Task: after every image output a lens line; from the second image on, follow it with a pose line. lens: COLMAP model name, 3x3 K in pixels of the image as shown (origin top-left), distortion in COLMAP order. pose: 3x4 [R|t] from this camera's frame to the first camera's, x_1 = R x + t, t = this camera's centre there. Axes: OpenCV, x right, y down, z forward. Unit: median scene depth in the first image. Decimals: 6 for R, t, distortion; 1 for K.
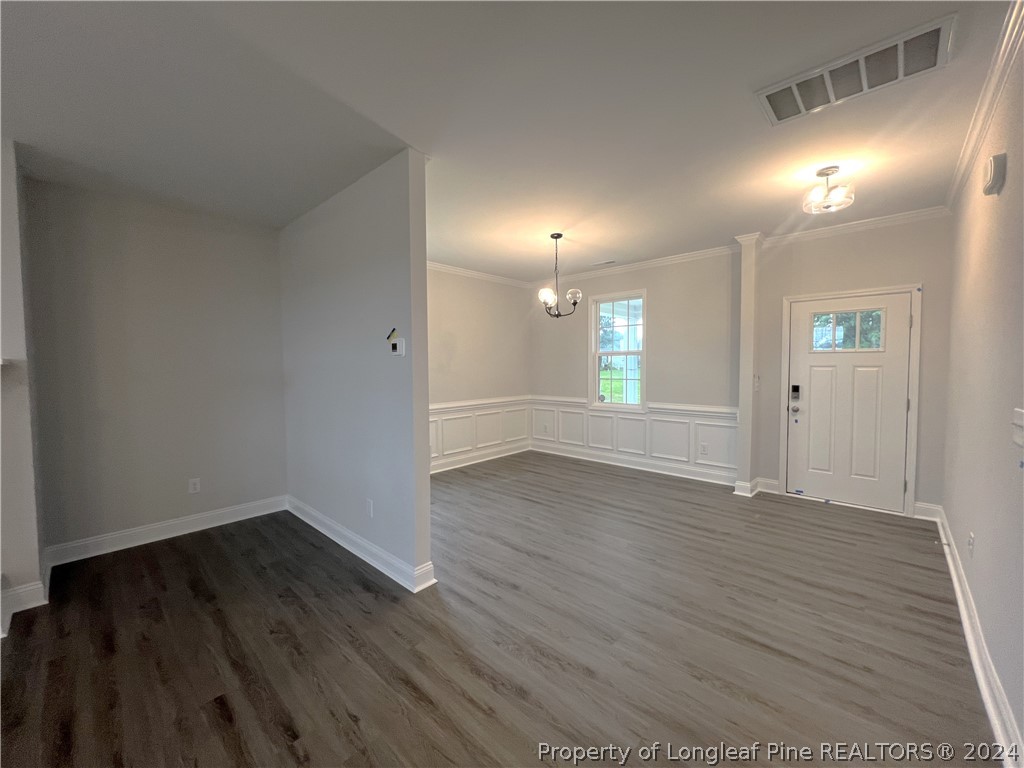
lens RADIAL K [[404.7, 0, 510.5], [0, 404.7, 380.4], [0, 0, 1]] dist [-0.000016, -0.000031]
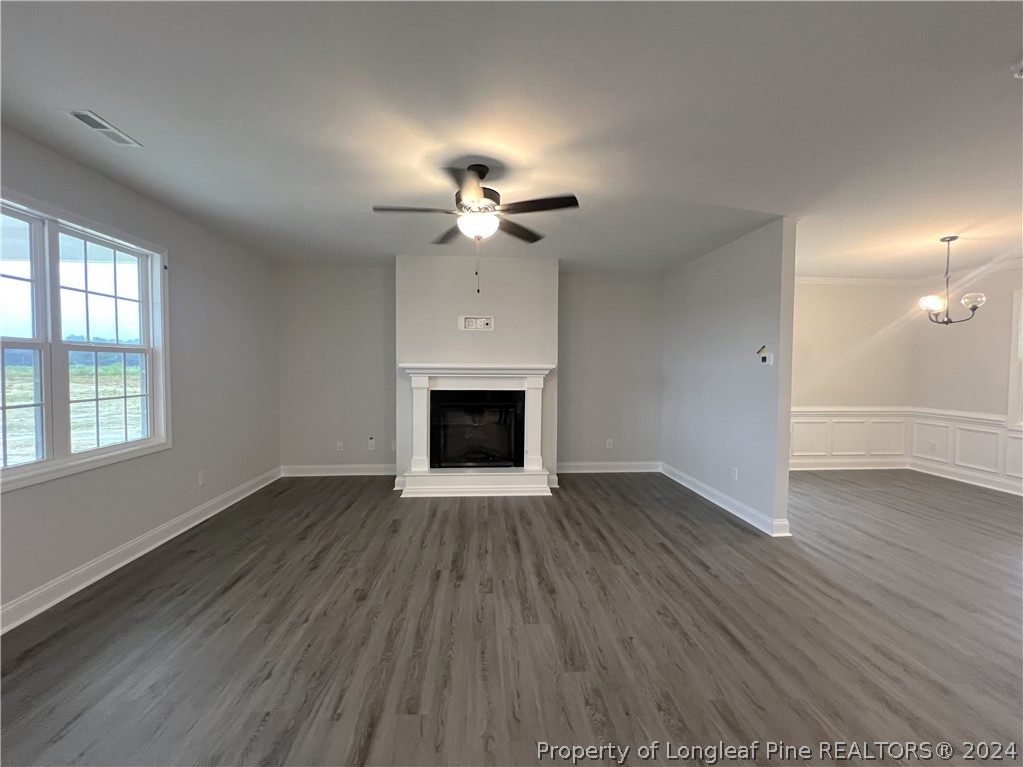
lens RADIAL K [[416.0, 0, 510.6], [0, 416.0, 379.2], [0, 0, 1]] dist [0.000344, 0.000124]
pose [[0.736282, 0.036667, -0.675681, 0.028599], [-0.040803, 0.999120, 0.009756, 0.005630], [0.675443, 0.020387, 0.737130, -0.423625]]
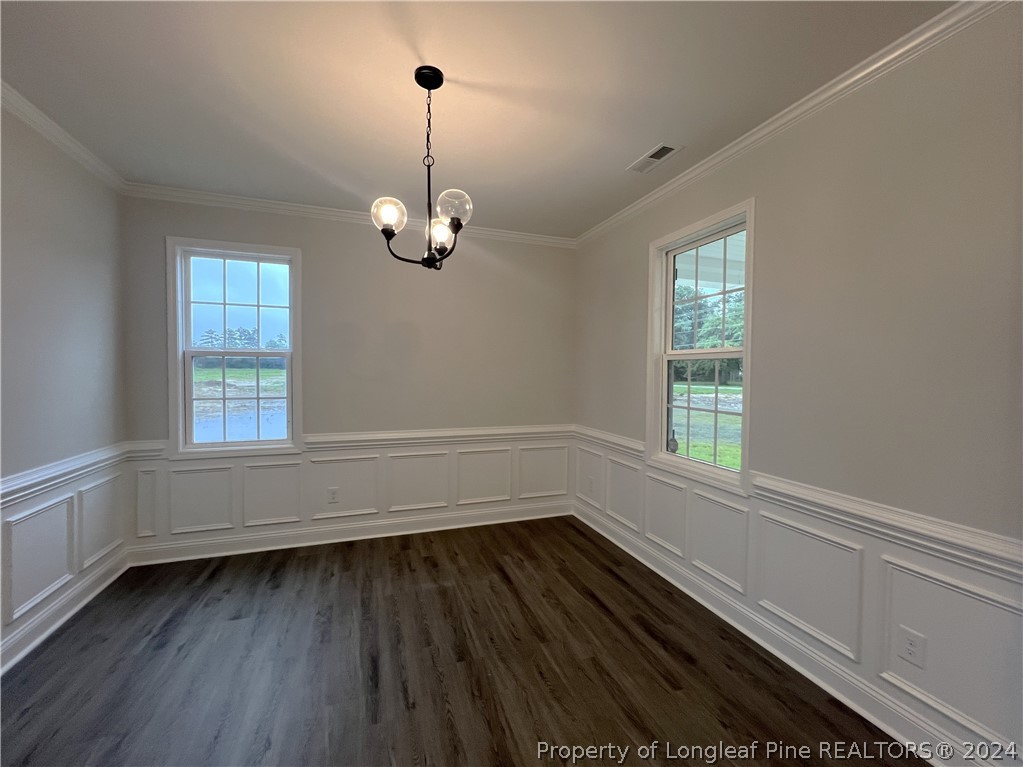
lens RADIAL K [[416.0, 0, 510.6], [0, 416.0, 379.2], [0, 0, 1]] dist [0.000344, 0.000124]
pose [[0.886861, 0.027491, -0.461217, 0.414075], [-0.035491, 0.999332, -0.008678, -0.036728], [0.460670, 0.024065, 0.887245, 0.670908]]
